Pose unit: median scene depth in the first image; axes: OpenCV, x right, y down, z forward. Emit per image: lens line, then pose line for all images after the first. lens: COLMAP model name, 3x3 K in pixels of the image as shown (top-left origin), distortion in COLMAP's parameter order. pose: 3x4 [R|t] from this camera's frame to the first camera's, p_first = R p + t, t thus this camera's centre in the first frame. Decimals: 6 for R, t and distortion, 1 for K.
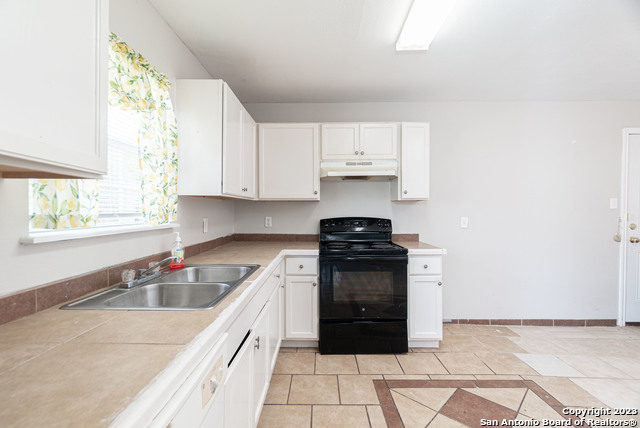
lens RADIAL K [[295.9, 0, 323.0], [0, 295.9, 212.4], [0, 0, 1]] dist [0.004802, -0.001450]
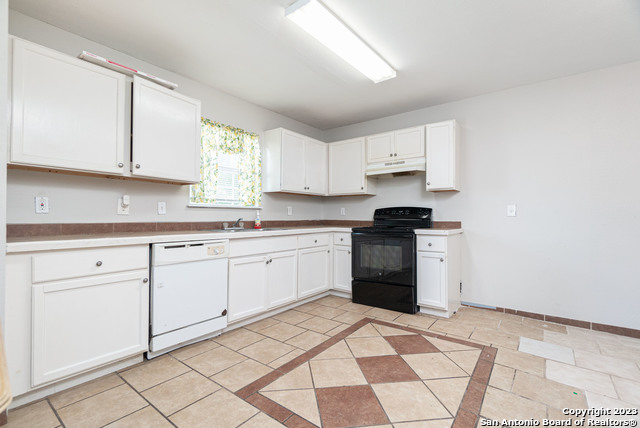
lens RADIAL K [[295.9, 0, 310.6], [0, 295.9, 213.1], [0, 0, 1]] dist [0.004802, -0.001450]
pose [[0.788925, -0.002962, -0.614482, 0.692277], [-0.007373, 0.999871, -0.014285, 0.076180], [0.614445, 0.015800, 0.788802, -0.233883]]
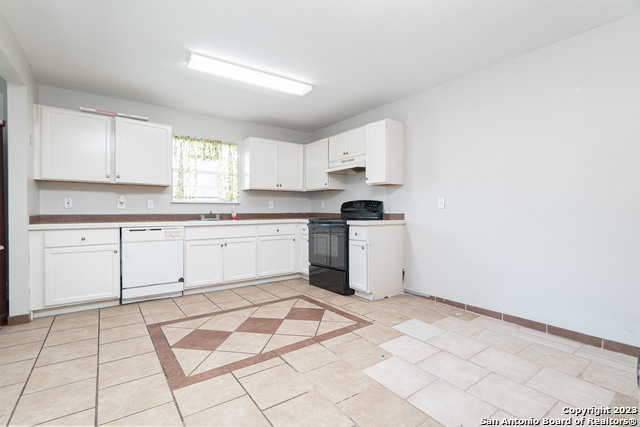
lens RADIAL K [[298.4, 0, 307.9], [0, 298.4, 209.0], [0, 0, 1]] dist [-0.009458, 0.002122]
pose [[0.586874, -0.002959, -0.809673, 1.291151], [-0.002949, 0.999979, -0.005793, 0.078595], [0.809673, 0.005787, 0.586853, 0.037169]]
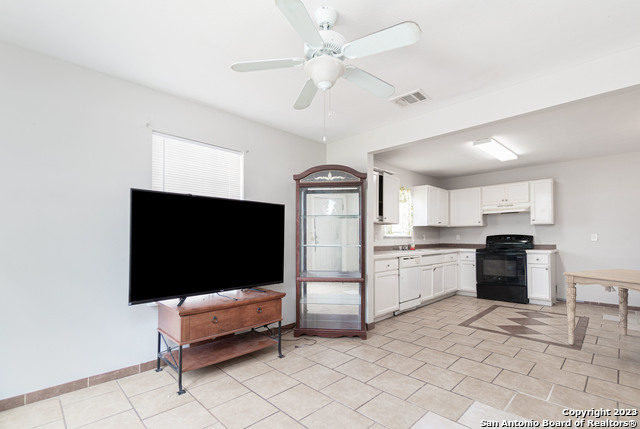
lens RADIAL K [[295.9, 0, 316.9], [0, 295.9, 235.2], [0, 0, 1]] dist [0.004802, -0.001450]
pose [[0.701389, -0.009906, -0.712710, 0.700905], [0.000446, 0.999909, -0.013459, 0.052678], [0.712778, 0.009122, 0.701330, -1.310147]]
